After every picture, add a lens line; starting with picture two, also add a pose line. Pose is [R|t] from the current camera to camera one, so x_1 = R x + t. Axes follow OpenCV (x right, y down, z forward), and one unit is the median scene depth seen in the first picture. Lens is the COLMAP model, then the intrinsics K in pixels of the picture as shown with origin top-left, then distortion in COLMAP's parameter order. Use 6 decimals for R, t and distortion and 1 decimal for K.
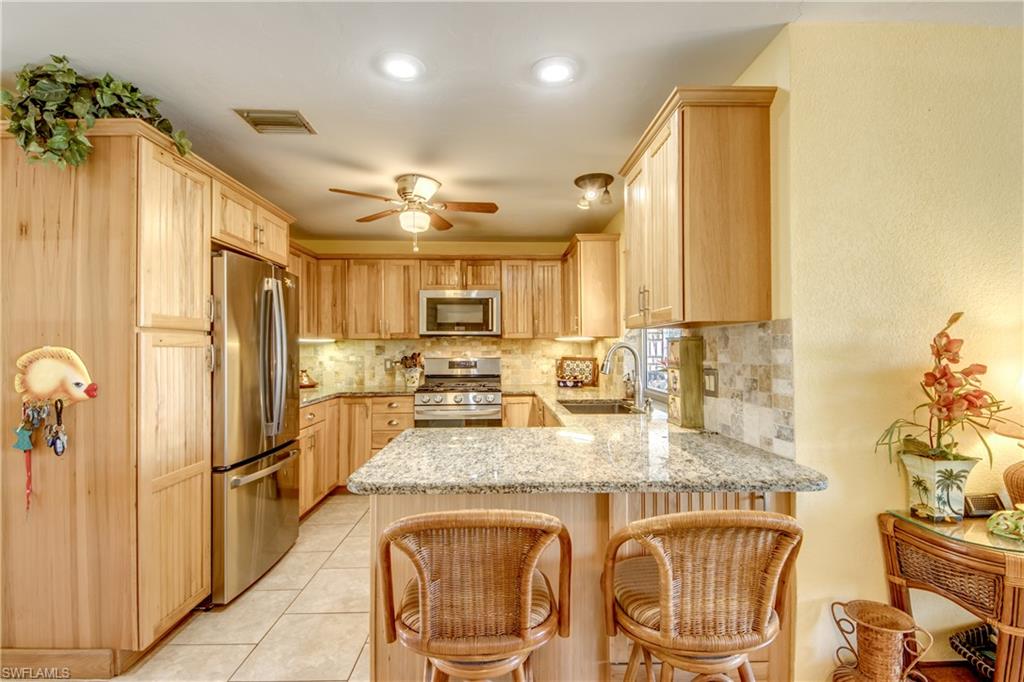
lens RADIAL K [[459.7, 0, 506.2], [0, 459.7, 341.0], [0, 0, 1]] dist [-0.009933, -0.004860]
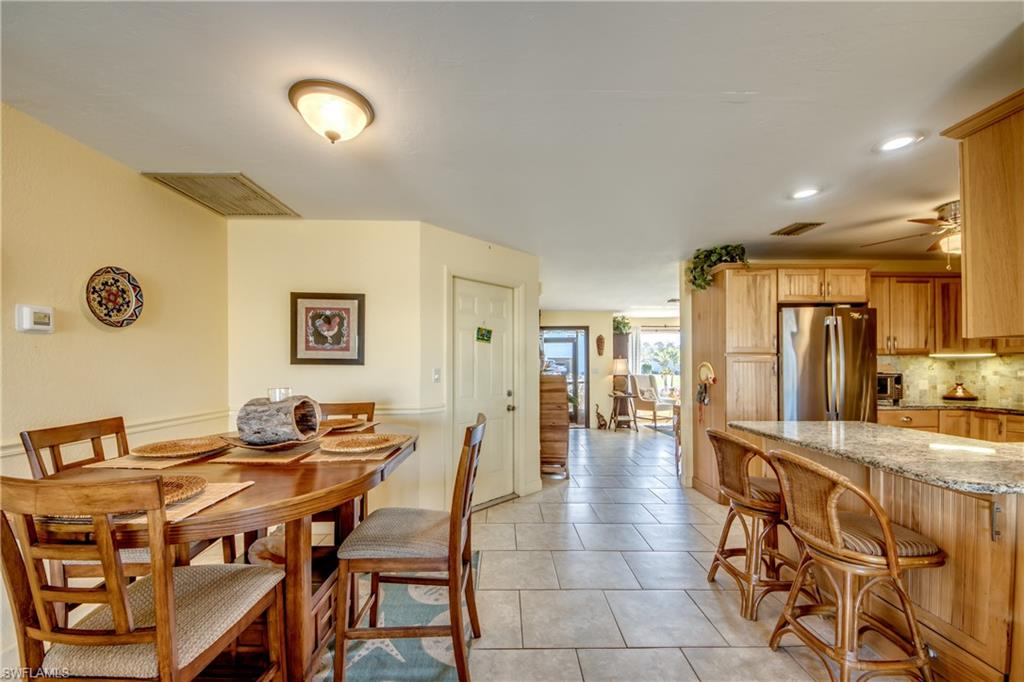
lens RADIAL K [[384.6, 0, 502.5], [0, 384.6, 362.7], [0, 0, 1]] dist [0.002820, -0.009366]
pose [[-0.036249, 0.001181, -0.999342, 0.526421], [0.015715, 0.999876, 0.000611, -0.001348], [0.999219, -0.015682, -0.036263, -0.021507]]
